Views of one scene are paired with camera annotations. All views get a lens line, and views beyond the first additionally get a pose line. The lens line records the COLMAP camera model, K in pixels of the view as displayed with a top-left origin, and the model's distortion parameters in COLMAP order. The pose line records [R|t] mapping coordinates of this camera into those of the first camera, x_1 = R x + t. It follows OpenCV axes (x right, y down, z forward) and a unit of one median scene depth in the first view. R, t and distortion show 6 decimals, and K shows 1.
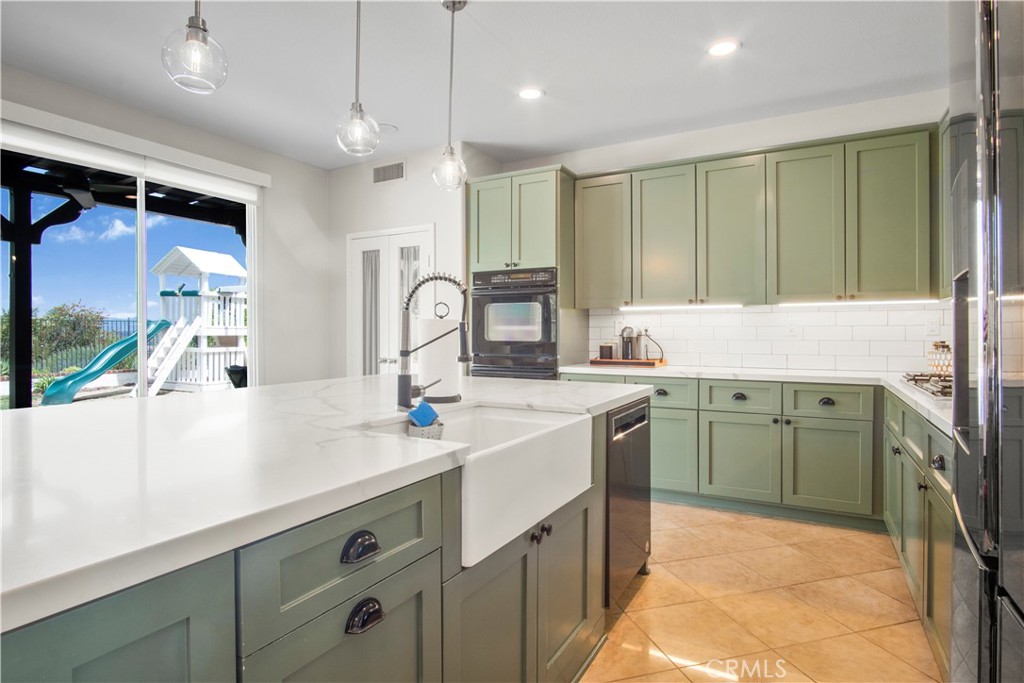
lens RADIAL K [[545.1, 0, 516.8], [0, 545.1, 336.5], [0, 0, 1]] dist [-0.024238, 0.003090]
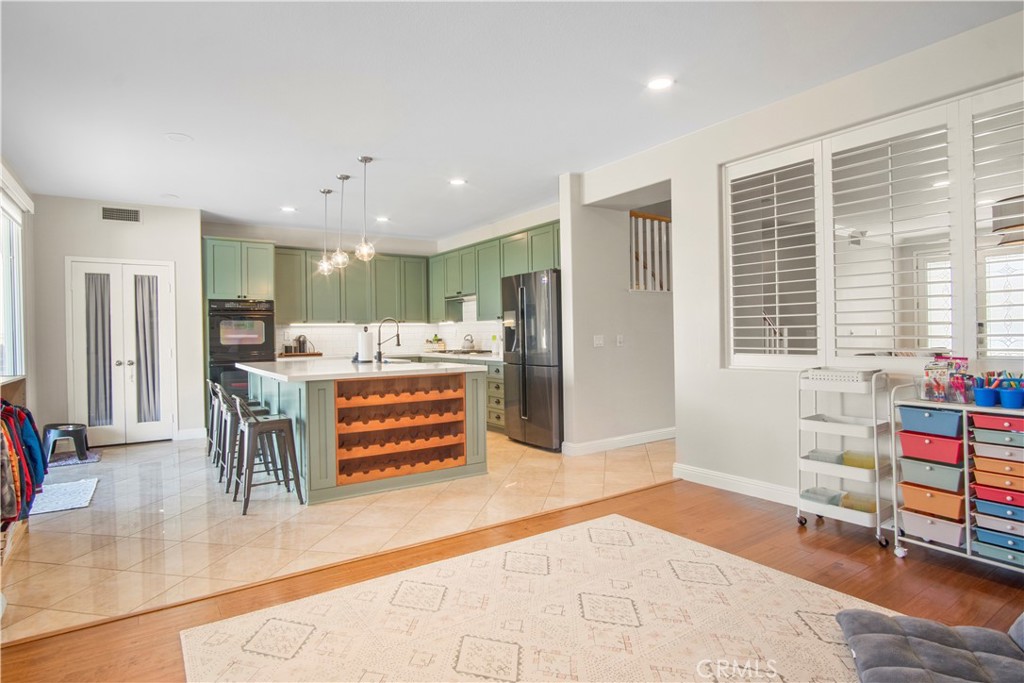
lens RADIAL K [[545.1, 0, 504.7], [0, 545.1, 338.1], [0, 0, 1]] dist [-0.024238, 0.003090]
pose [[0.452572, -0.013687, 0.891623, -1.086540], [0.021774, 0.999754, 0.004295, -0.000072], [-0.891462, 0.017471, 0.452759, -0.408019]]
